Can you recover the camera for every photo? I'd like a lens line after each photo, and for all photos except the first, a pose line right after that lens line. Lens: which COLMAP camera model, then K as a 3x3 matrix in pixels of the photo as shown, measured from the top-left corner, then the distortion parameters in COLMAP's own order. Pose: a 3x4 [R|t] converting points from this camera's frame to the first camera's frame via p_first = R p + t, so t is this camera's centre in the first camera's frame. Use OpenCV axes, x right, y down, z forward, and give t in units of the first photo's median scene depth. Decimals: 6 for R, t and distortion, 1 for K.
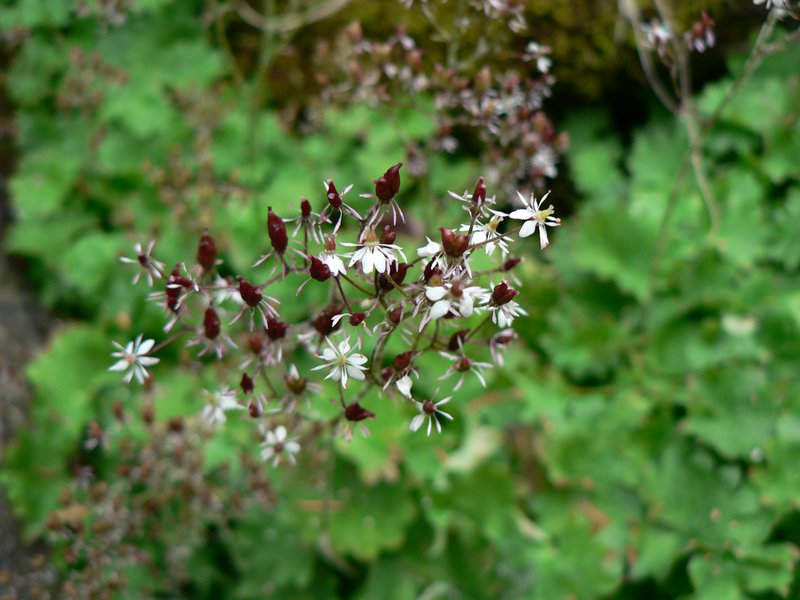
lens RADIAL K [[973.5, 0, 400.0], [0, 973.5, 300.0], [0, 0, 1]] dist [-0.218378, 0.310815]
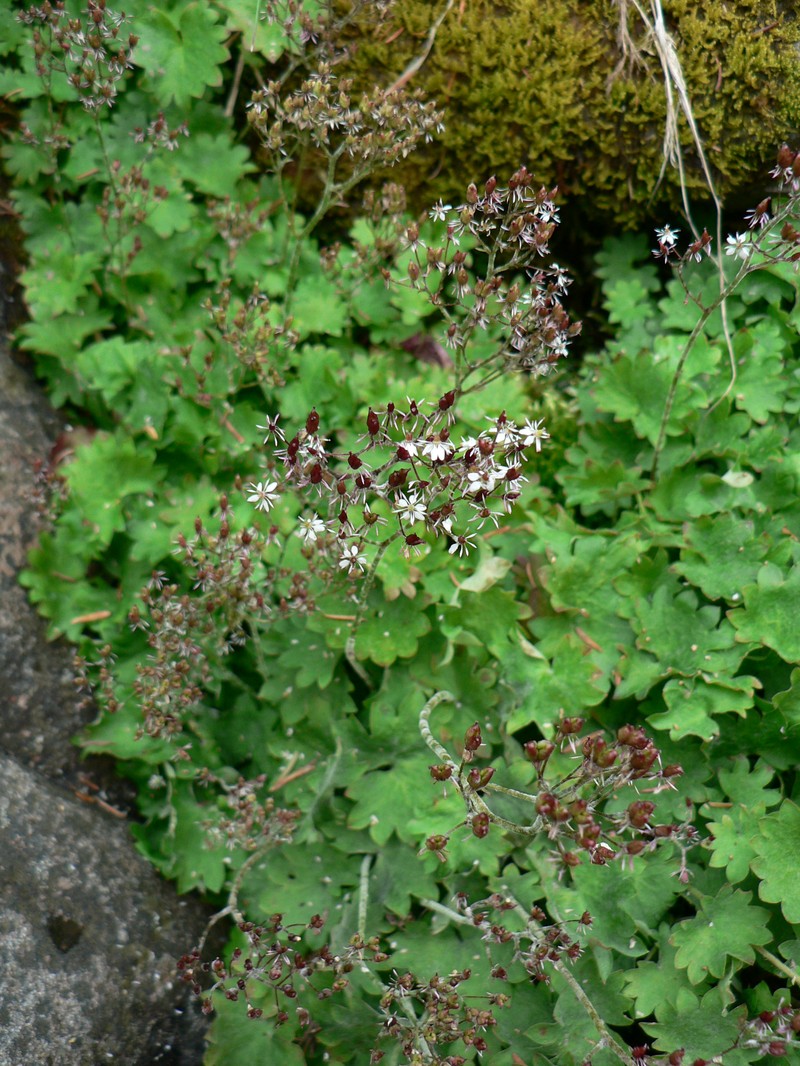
lens RADIAL K [[1297.2, 0, 400.0], [0, 1297.2, 533.0], [0, 0, 1]] dist [-0.218378, 0.310815]
pose [[0.997952, 0.063005, 0.011084, -0.040879], [-0.063867, 0.991164, 0.116252, -0.060200], [-0.003662, -0.116722, 0.993158, -0.473939]]
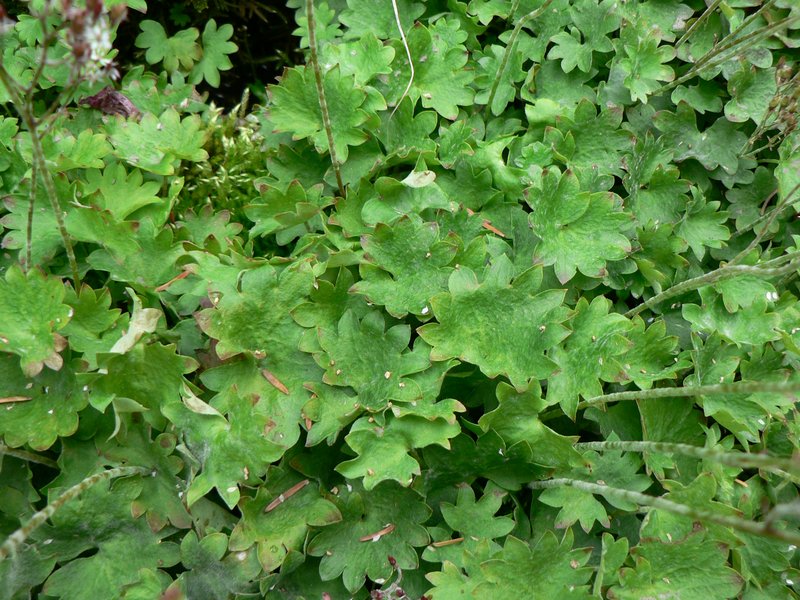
lens RADIAL K [[973.5, 0, 400.0], [0, 973.5, 300.0], [0, 0, 1]] dist [-0.218378, 0.310815]
pose [[0.989403, -0.095020, 0.109786, 0.229302], [0.078474, 0.986127, 0.146274, 0.002242], [-0.122162, -0.136109, 0.983133, 0.010609]]
